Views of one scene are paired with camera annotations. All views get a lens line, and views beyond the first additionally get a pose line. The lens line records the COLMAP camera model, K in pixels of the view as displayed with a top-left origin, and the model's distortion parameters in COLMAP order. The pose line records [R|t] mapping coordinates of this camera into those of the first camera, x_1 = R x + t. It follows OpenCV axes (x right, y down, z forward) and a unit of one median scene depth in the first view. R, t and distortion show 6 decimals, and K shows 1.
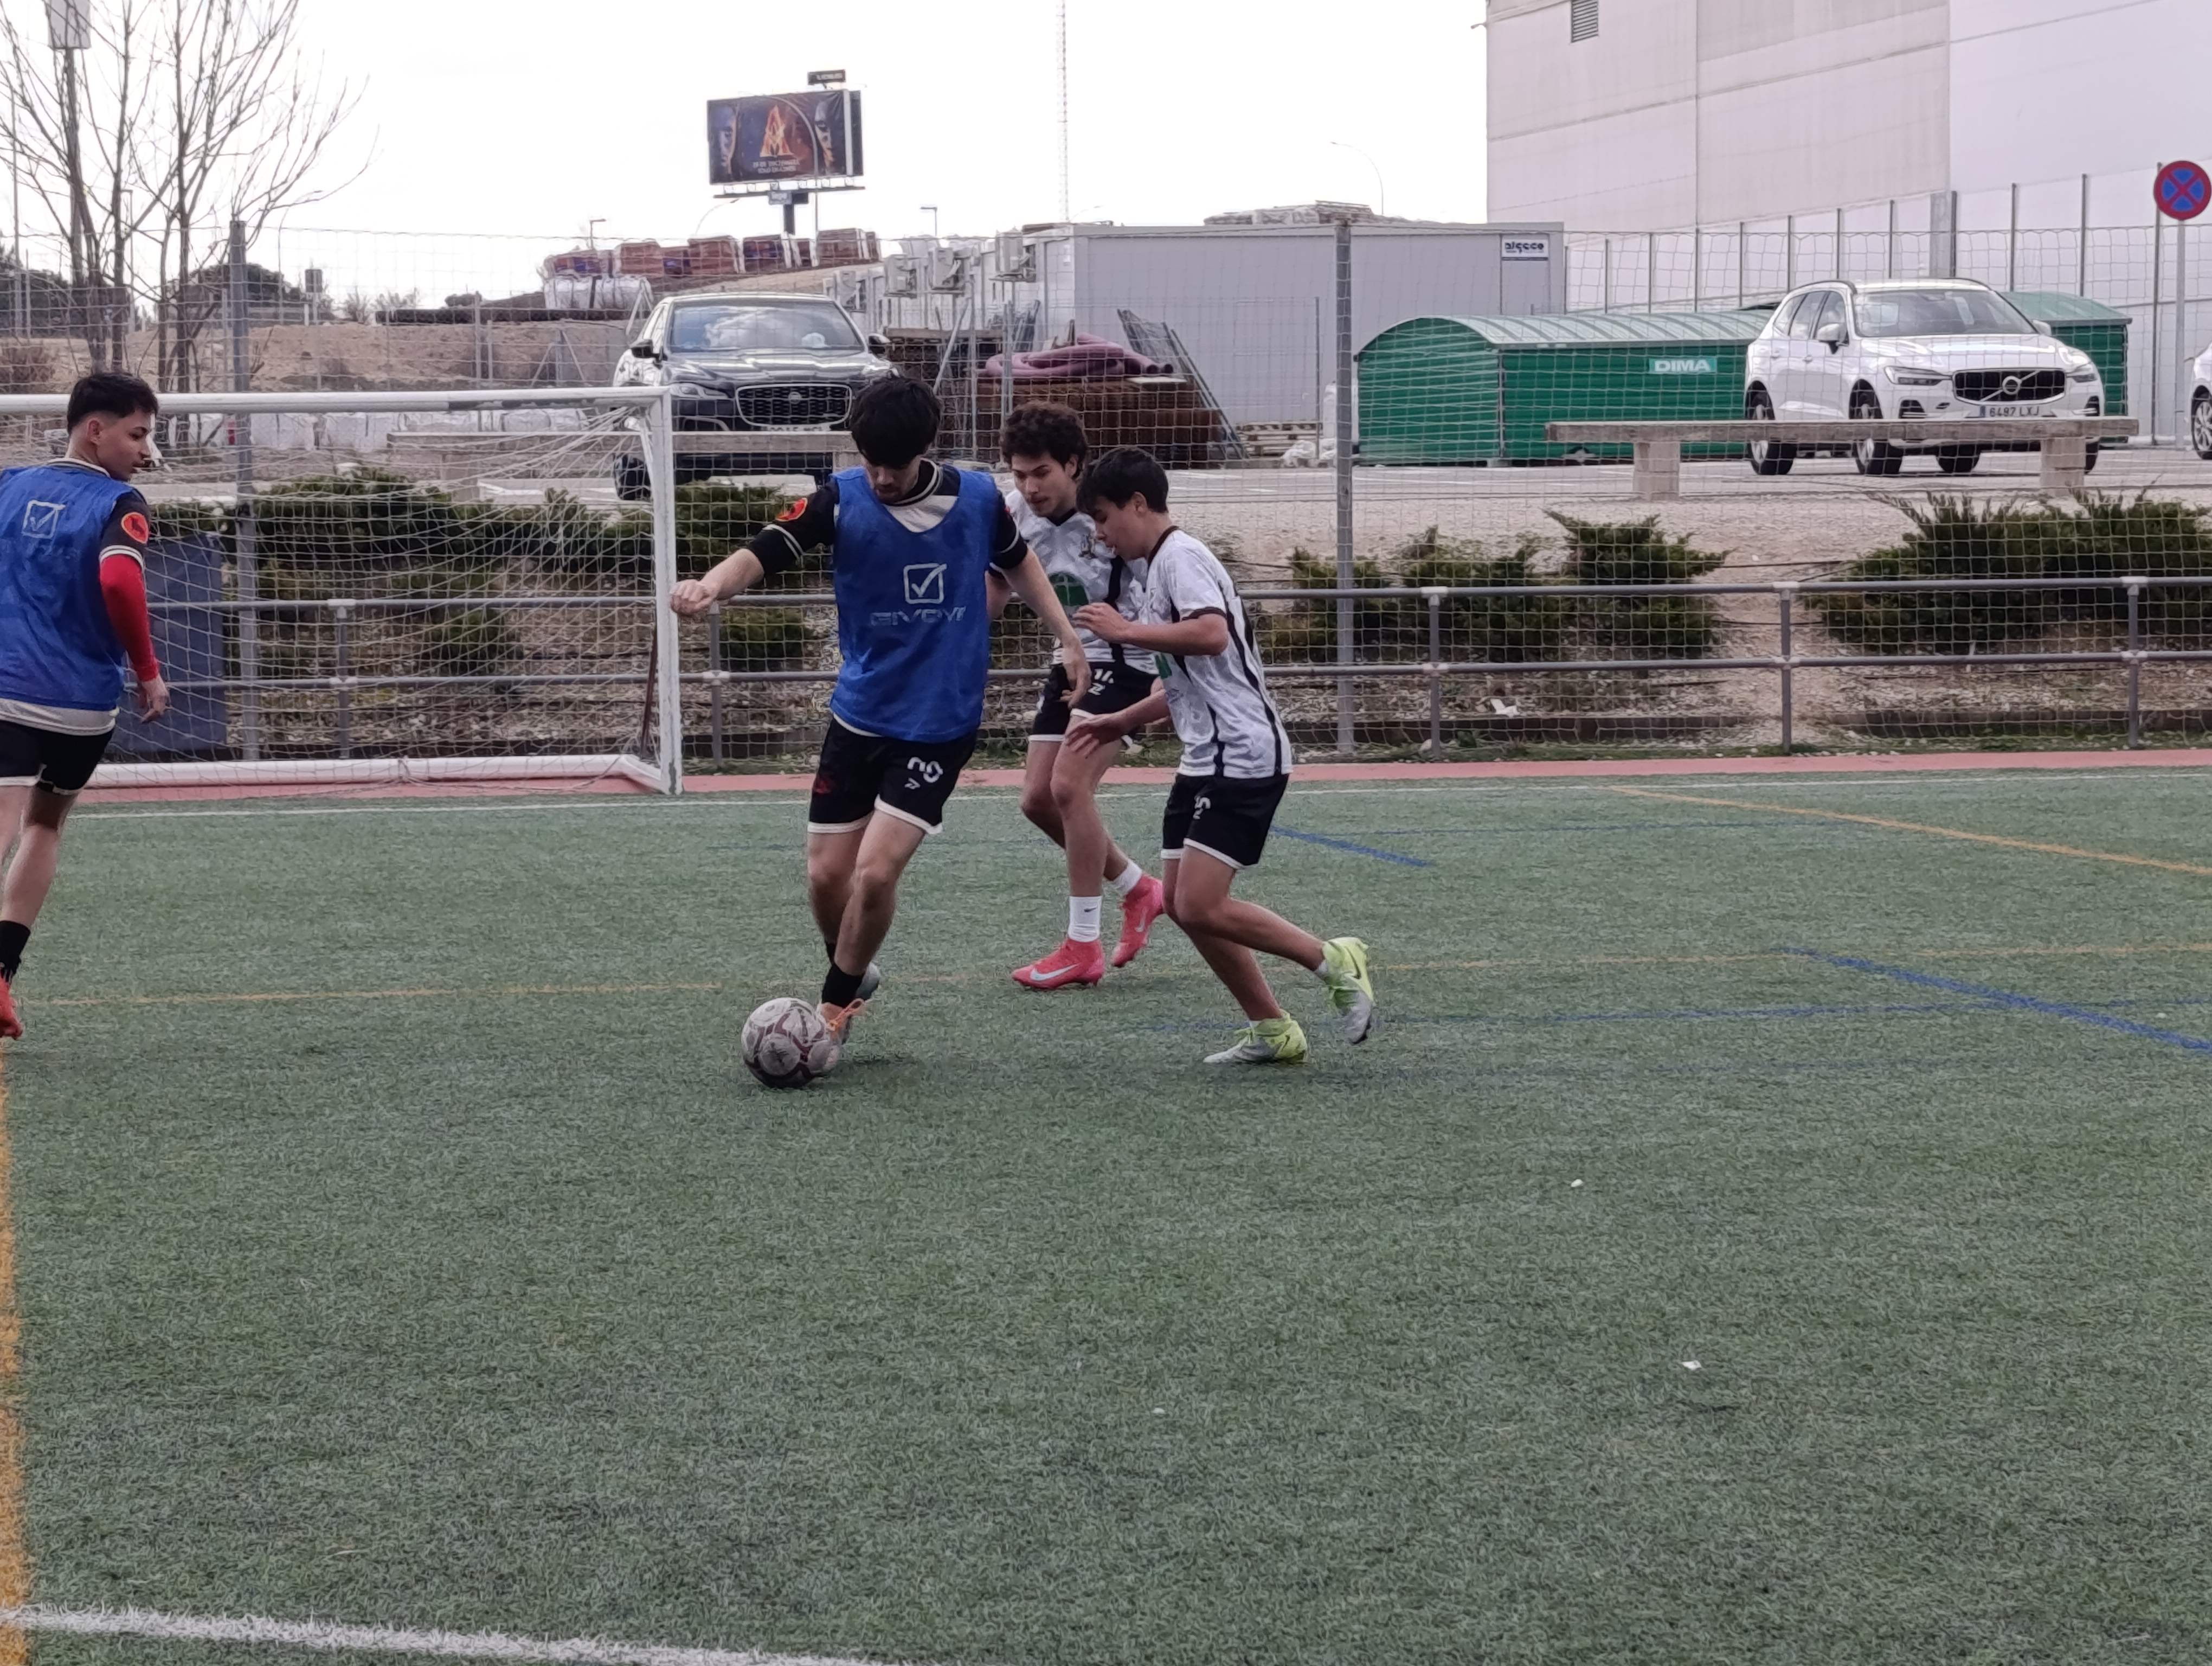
lens RADIAL K [[5968.4, 0, 1209.4], [0, 5968.4, 781.8], [0, 0, 1]] dist [0.198064, 0.000000]
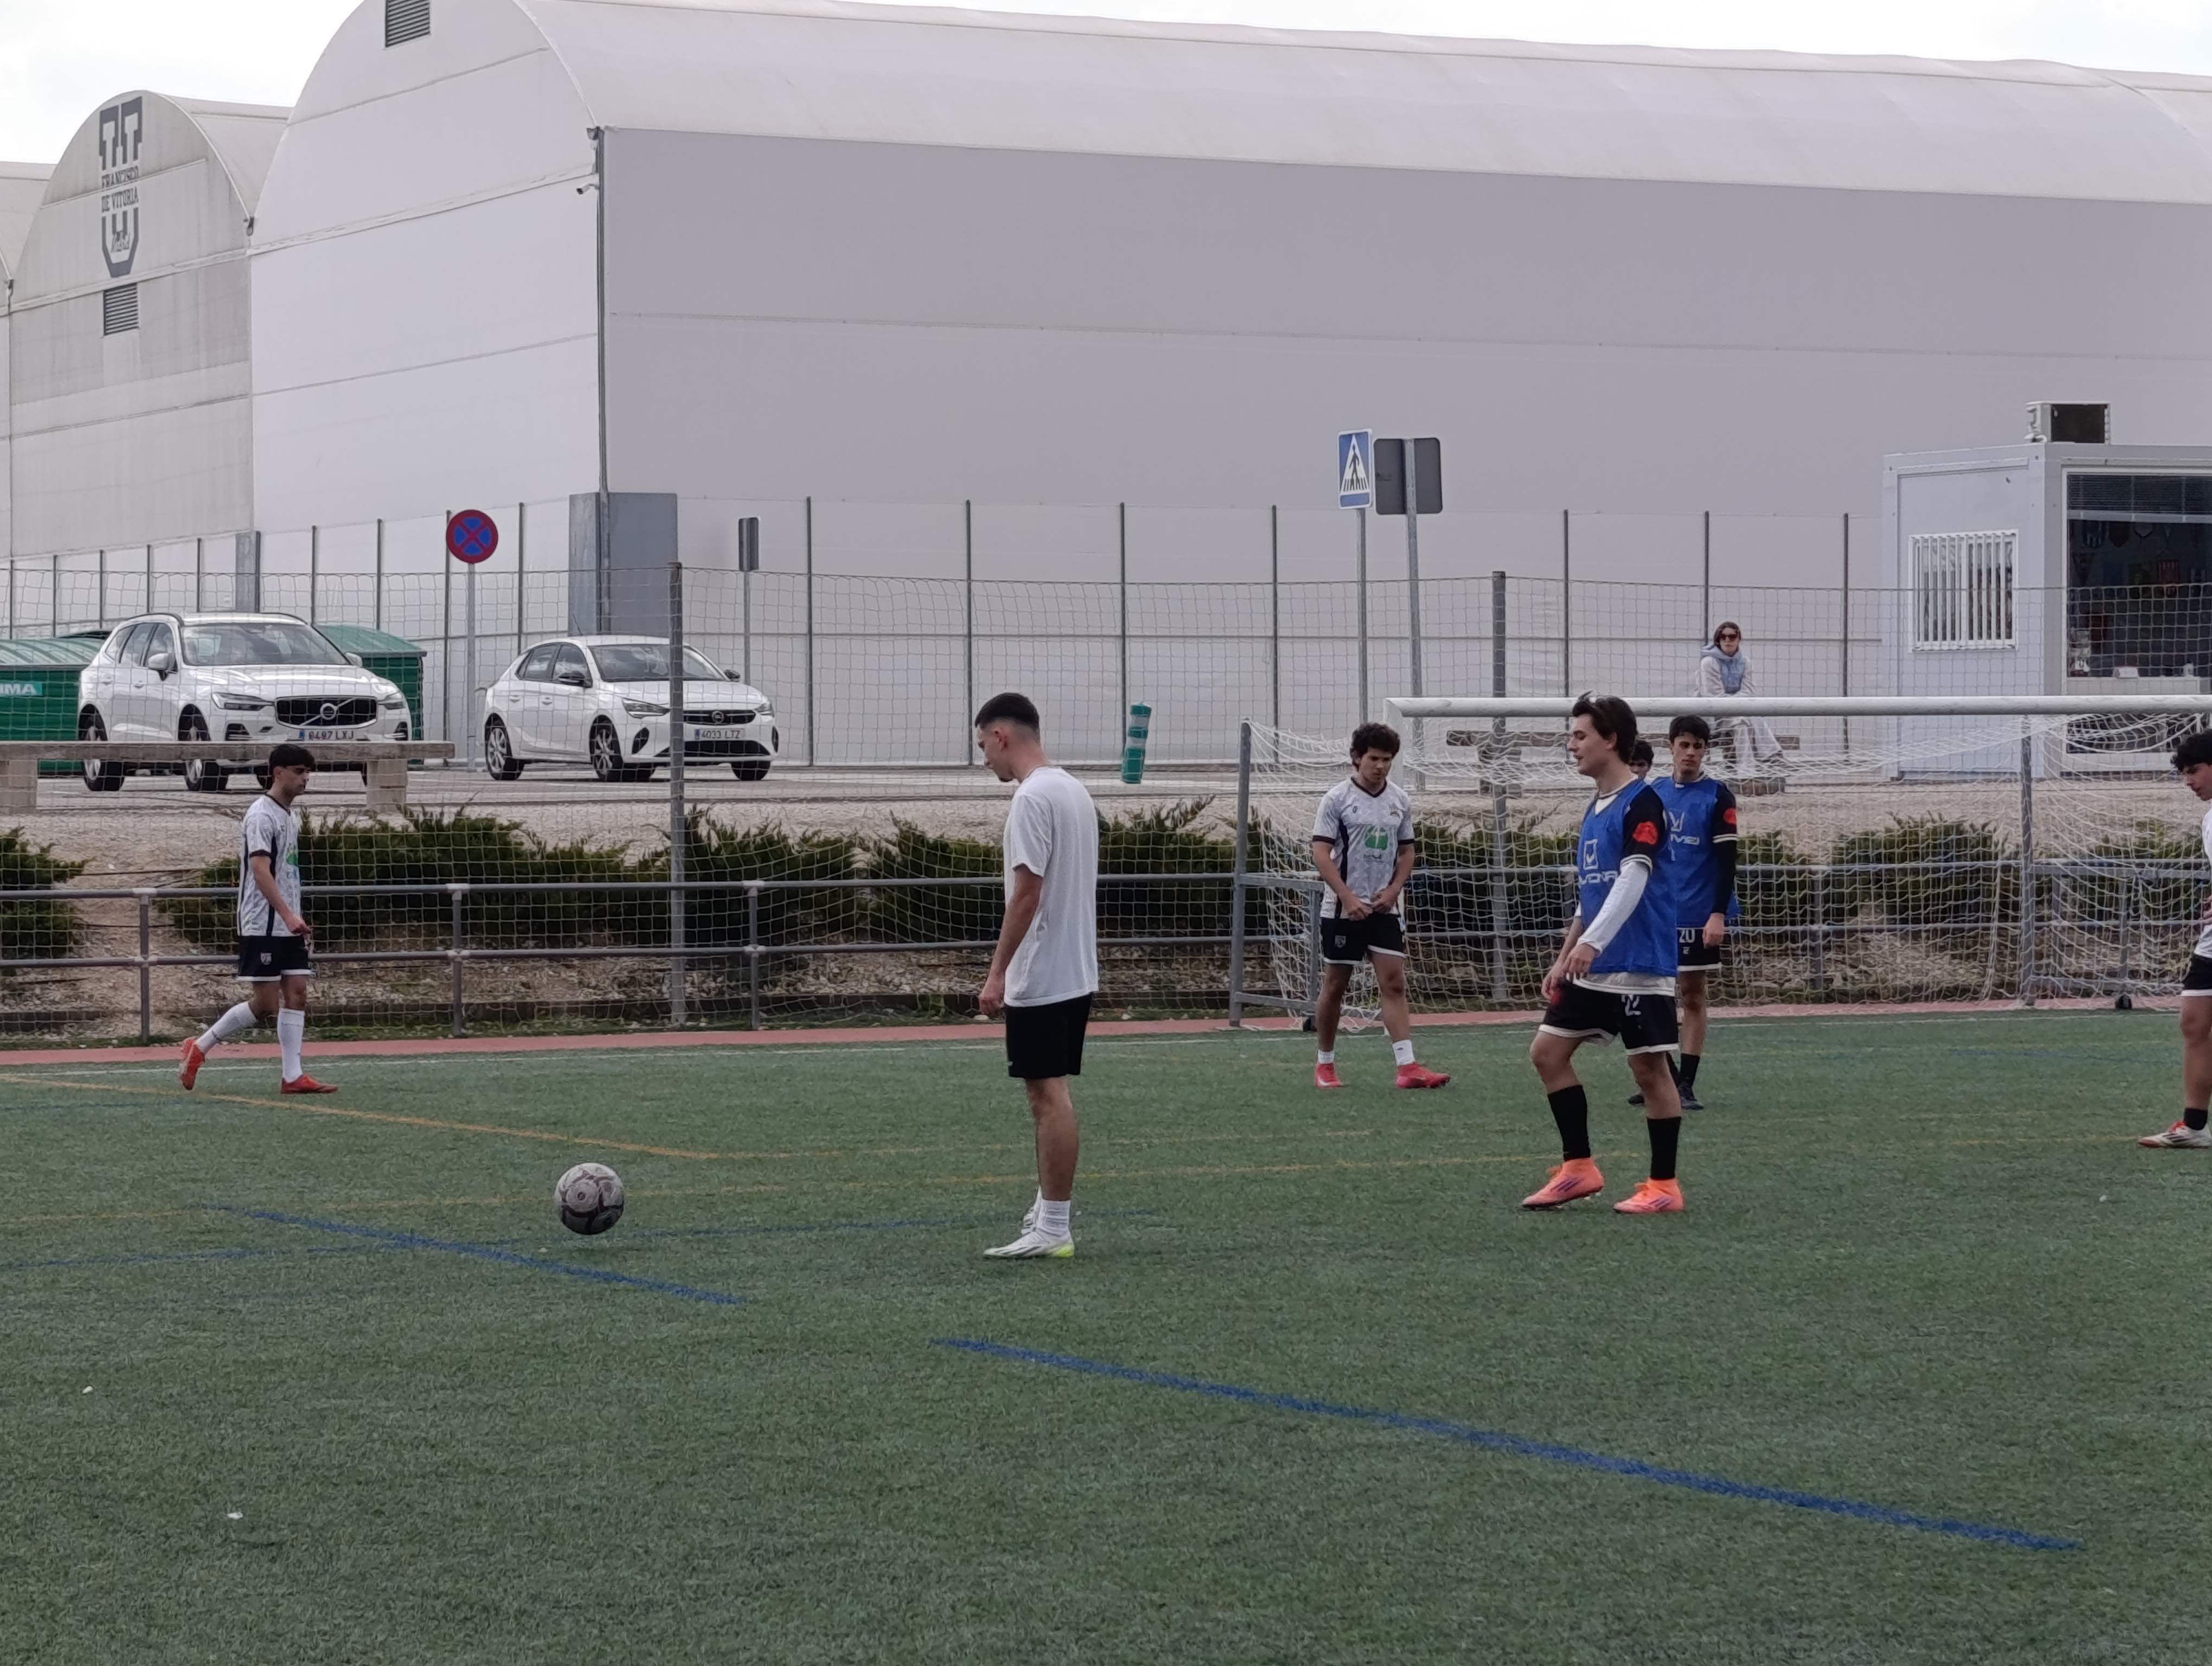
lens RADIAL K [[5968.4, 0, 1102.4], [0, 5968.4, 831.0], [0, 0, 1]] dist [0.198064, 0.000000]
pose [[0.960125, 0.002657, 0.279559, -0.083918], [0.010047, 0.998981, -0.043999, 0.012570], [-0.279391, 0.045054, 0.959120, -0.207874]]
